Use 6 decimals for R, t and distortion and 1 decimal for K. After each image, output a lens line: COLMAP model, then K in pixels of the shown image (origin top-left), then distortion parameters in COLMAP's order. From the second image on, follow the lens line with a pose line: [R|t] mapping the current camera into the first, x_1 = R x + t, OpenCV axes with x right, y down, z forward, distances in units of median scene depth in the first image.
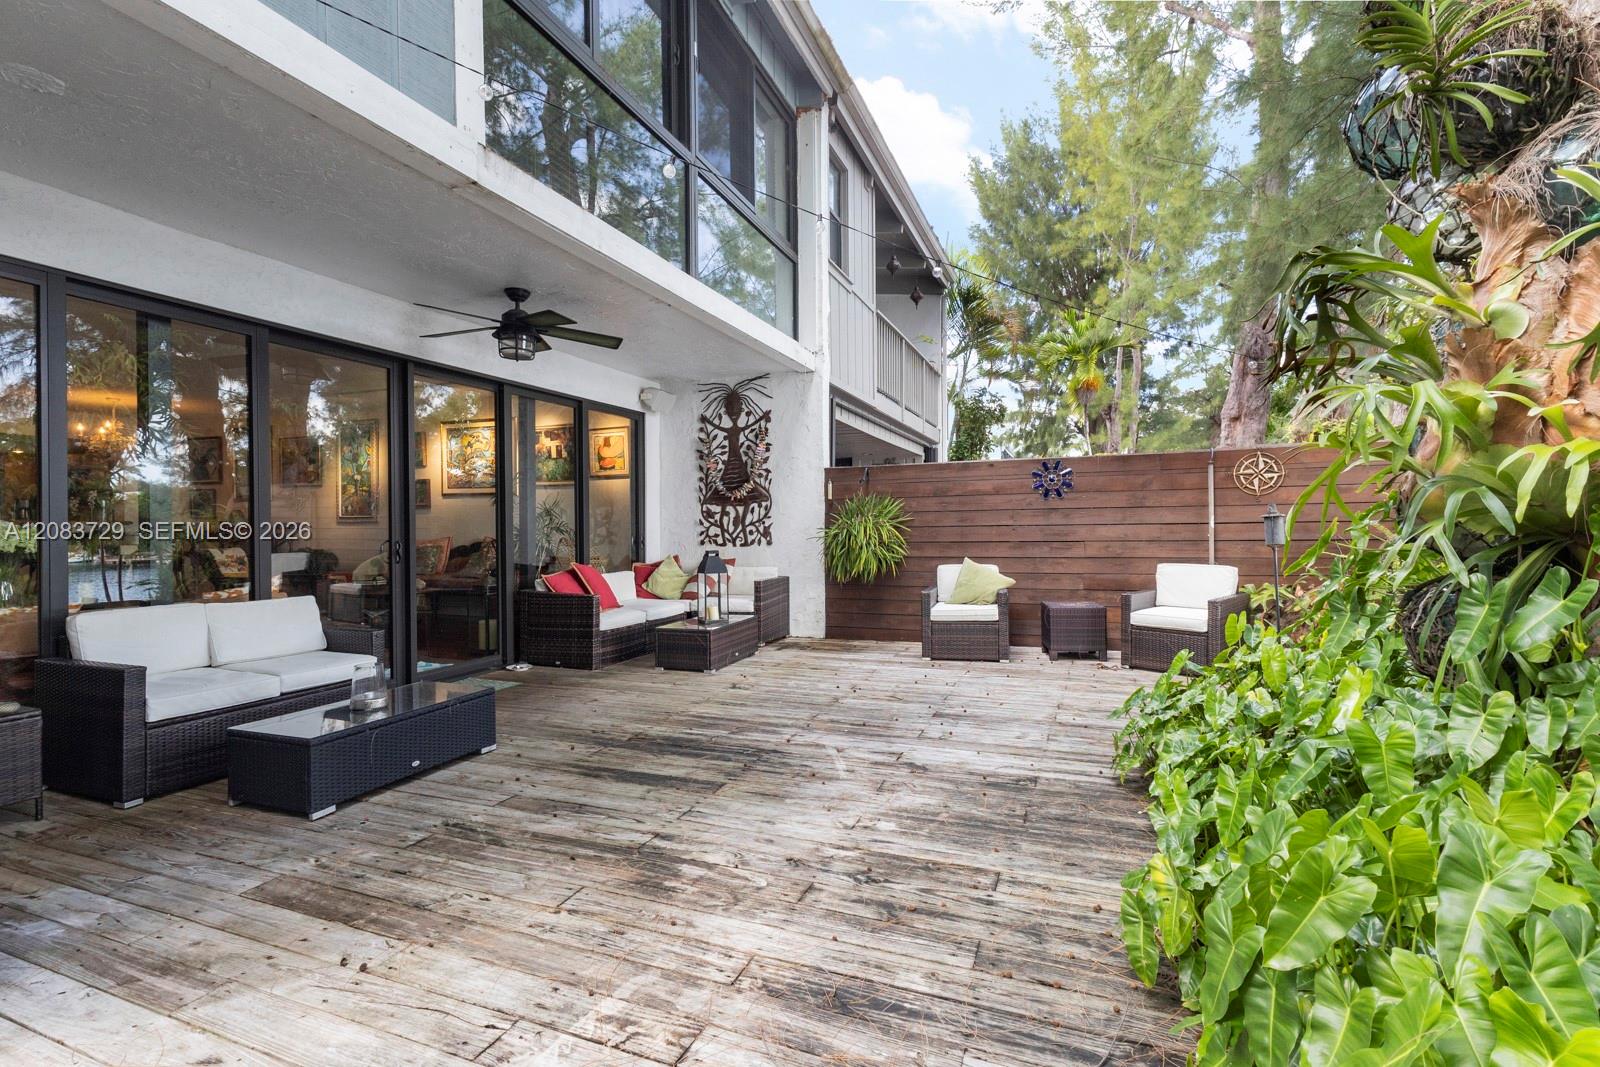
lens RADIAL K [[726.3, 0, 800.0], [0, 726.3, 533.5], [0, 0, 1]] dist [0.003038, 0.000474]
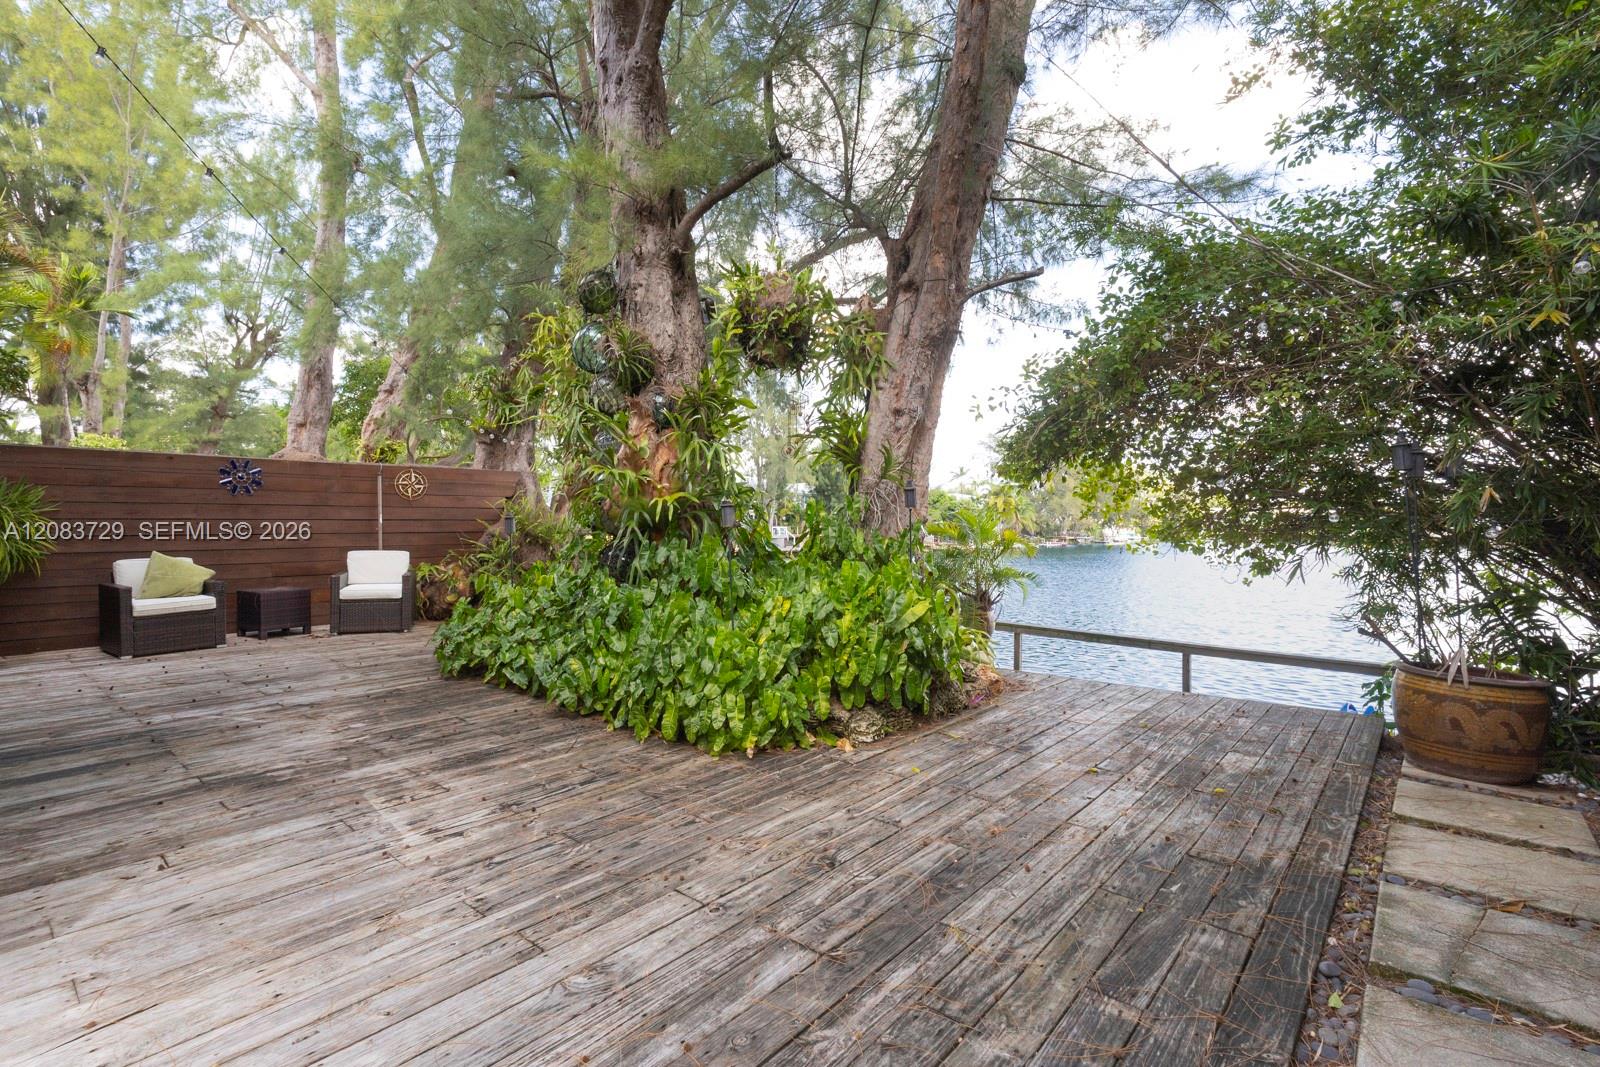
lens RADIAL K [[762.6, 0, 791.4], [0, 762.6, 522.4], [0, 0, 1]] dist [-0.001323, -0.000023]
pose [[0.318724, 0.009700, 0.947798, -1.250782], [-0.000519, 0.999949, -0.010059, 0.010173], [-0.947847, 0.002714, 0.318713, -0.374934]]
